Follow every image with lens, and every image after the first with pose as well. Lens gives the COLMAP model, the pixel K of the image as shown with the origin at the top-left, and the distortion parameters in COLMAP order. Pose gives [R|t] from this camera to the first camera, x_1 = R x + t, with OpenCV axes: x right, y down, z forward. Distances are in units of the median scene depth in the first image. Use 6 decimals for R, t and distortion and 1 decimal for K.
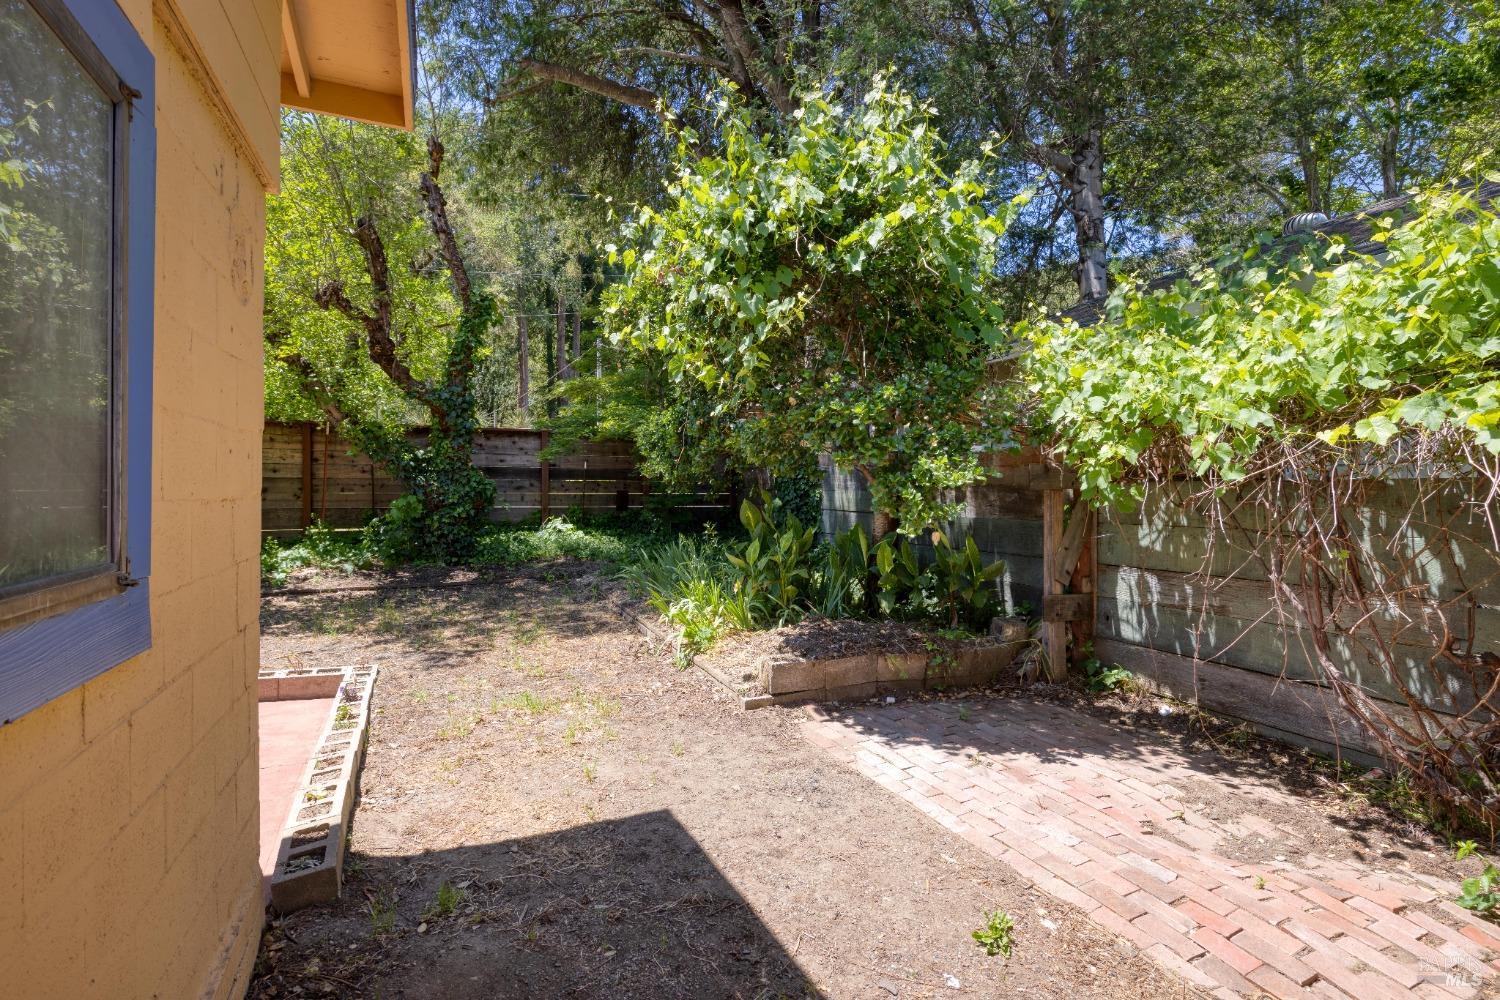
lens RADIAL K [[774.6, 0, 751.6], [0, 774.6, 494.8], [0, 0, 1]] dist [0.004401, 0.000852]
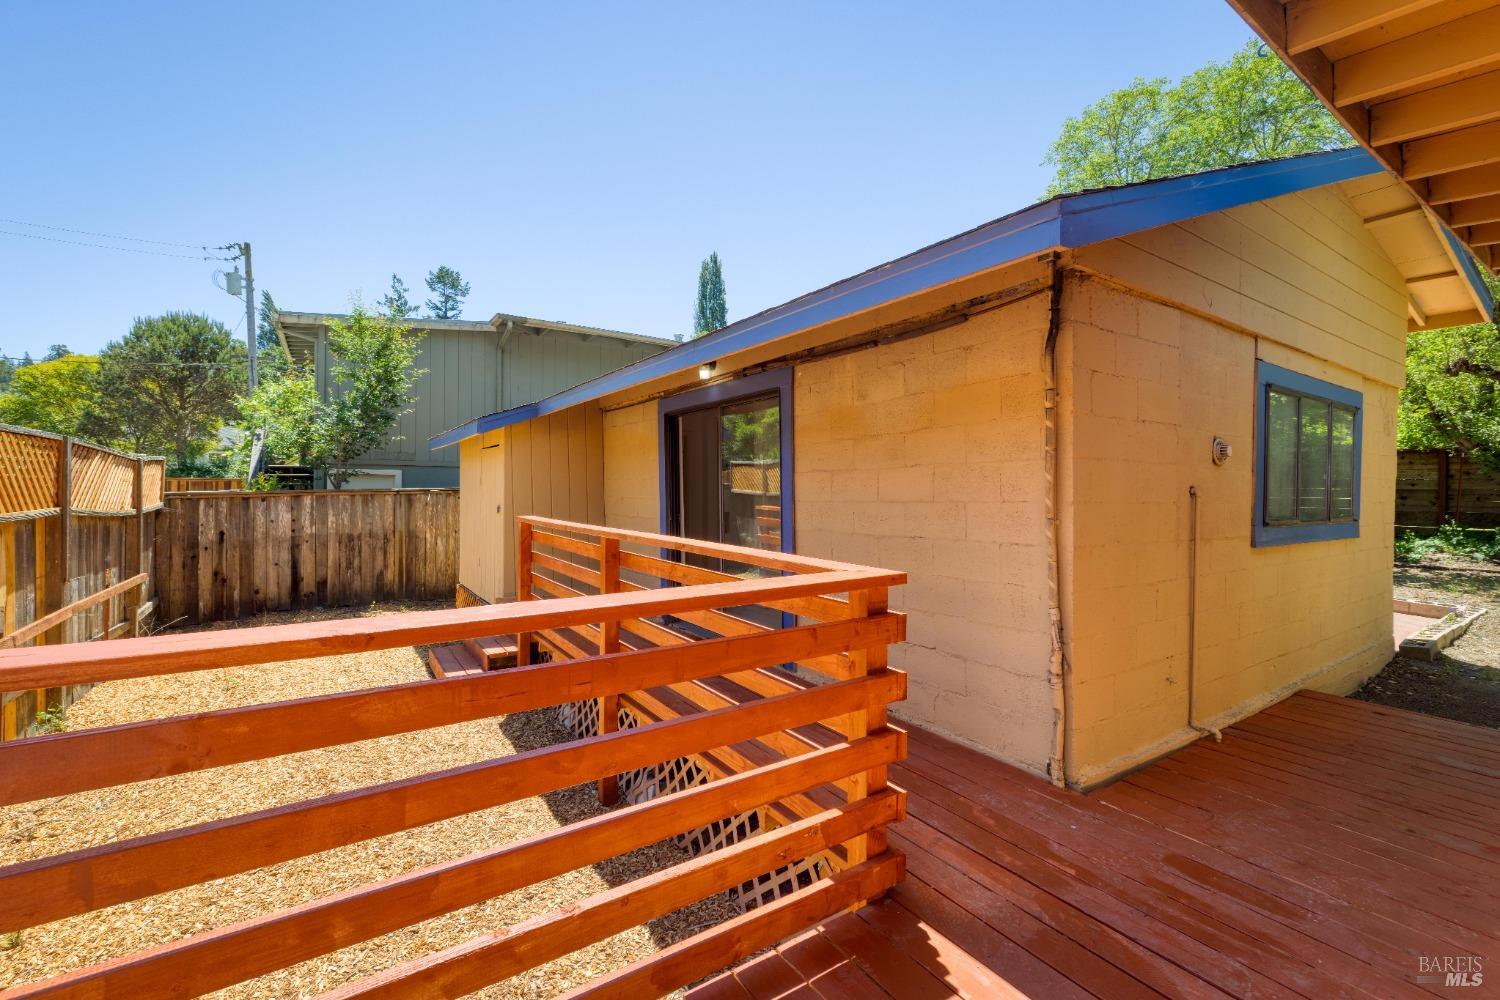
lens RADIAL K [[627.6, 0, 749.5], [0, 627.6, 494.7], [0, 0, 1]] dist [0.007456, -0.000322]
pose [[0.200173, 0.001538, -0.979759, 0.317572], [-0.011376, 0.999935, -0.000754, 0.001835], [0.979695, 0.011297, 0.200177, -0.485157]]
